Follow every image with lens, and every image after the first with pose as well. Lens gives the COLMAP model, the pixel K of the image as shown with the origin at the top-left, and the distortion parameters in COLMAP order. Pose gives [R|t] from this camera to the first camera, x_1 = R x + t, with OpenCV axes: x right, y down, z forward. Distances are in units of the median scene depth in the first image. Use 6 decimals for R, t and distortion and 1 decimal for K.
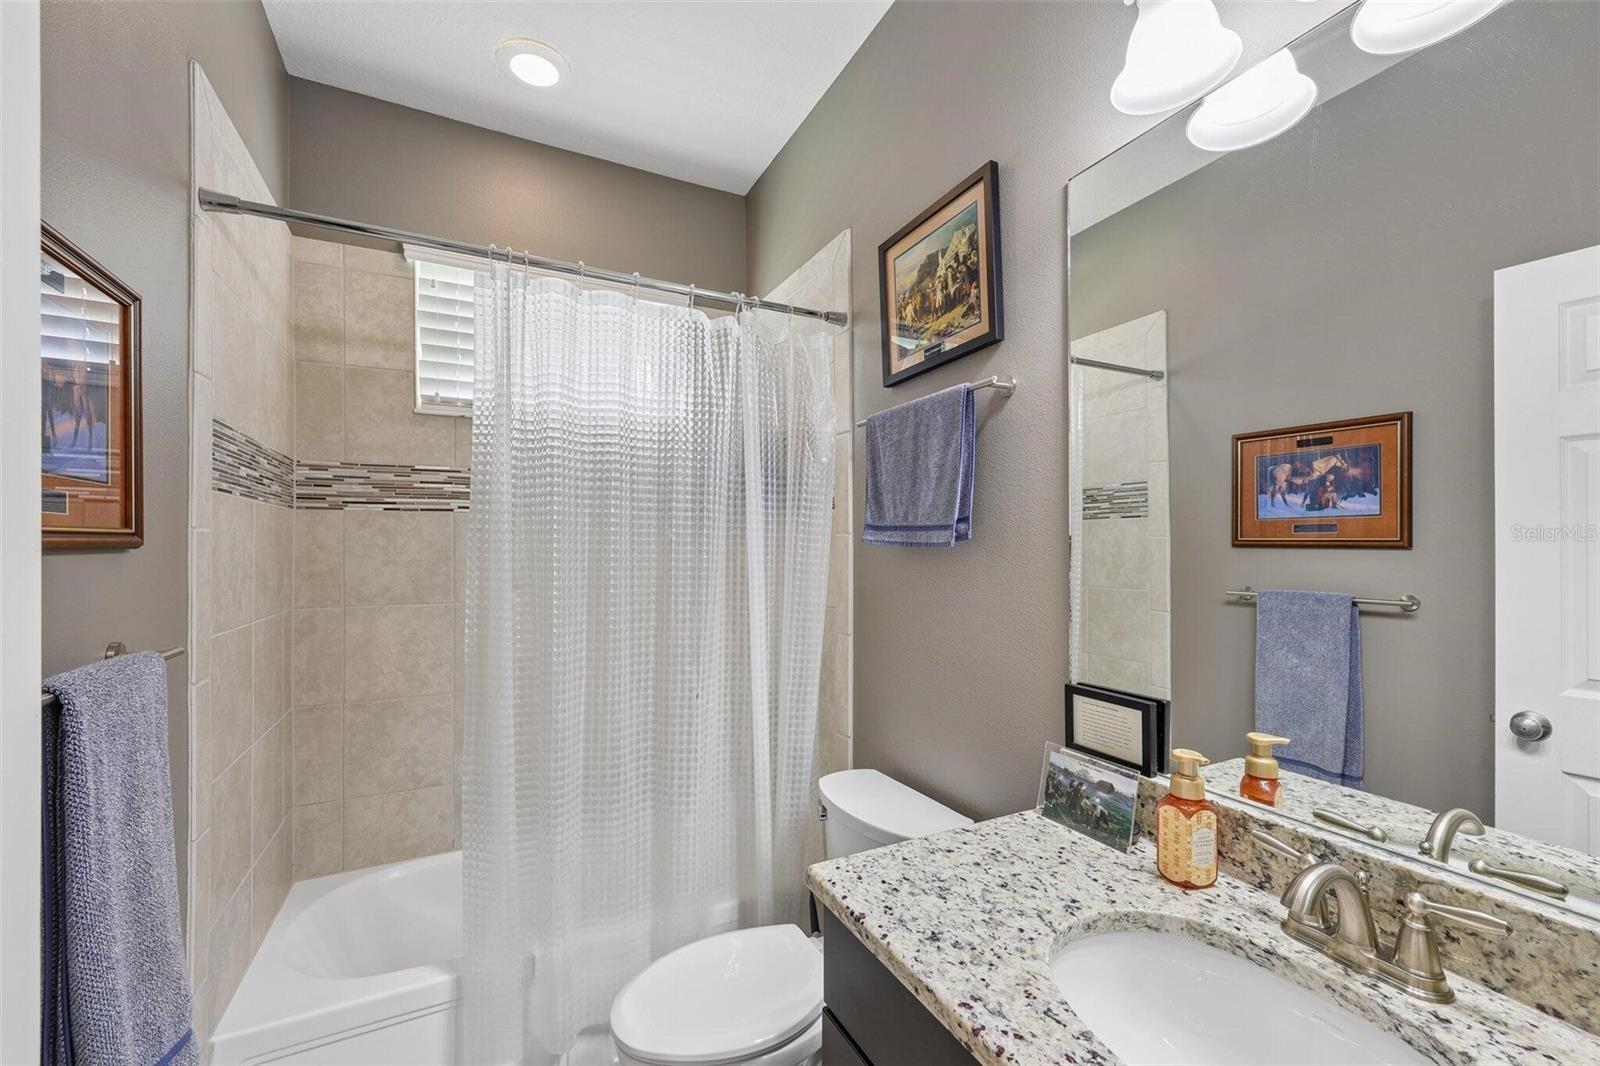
lens RADIAL K [[641.8, 0, 801.5], [0, 641.8, 545.4], [0, 0, 1]] dist [-0.003734, -0.000876]
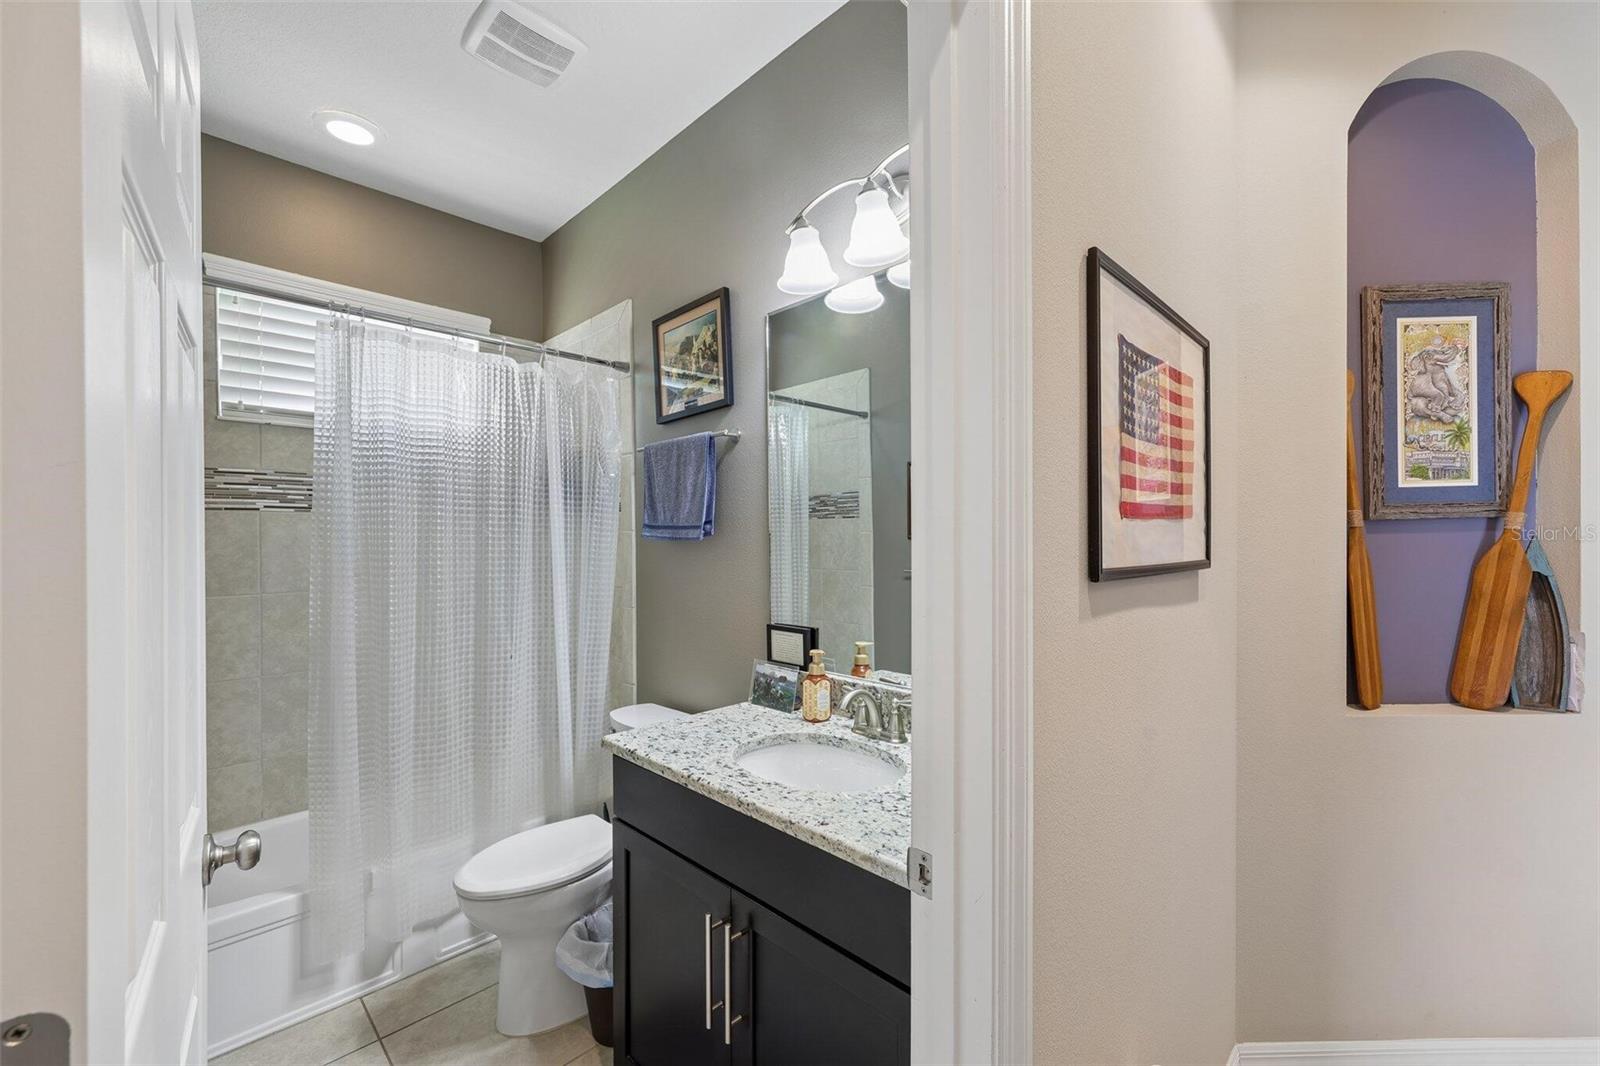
lens RADIAL K [[641.8, 0, 803.1], [0, 641.8, 543.3], [0, 0, 1]] dist [-0.003734, -0.000876]
pose [[0.949231, -0.007671, 0.314488, -0.008886], [0.005456, 0.999954, 0.007922, -0.000989], [-0.314534, -0.005804, 0.949229, -0.424901]]
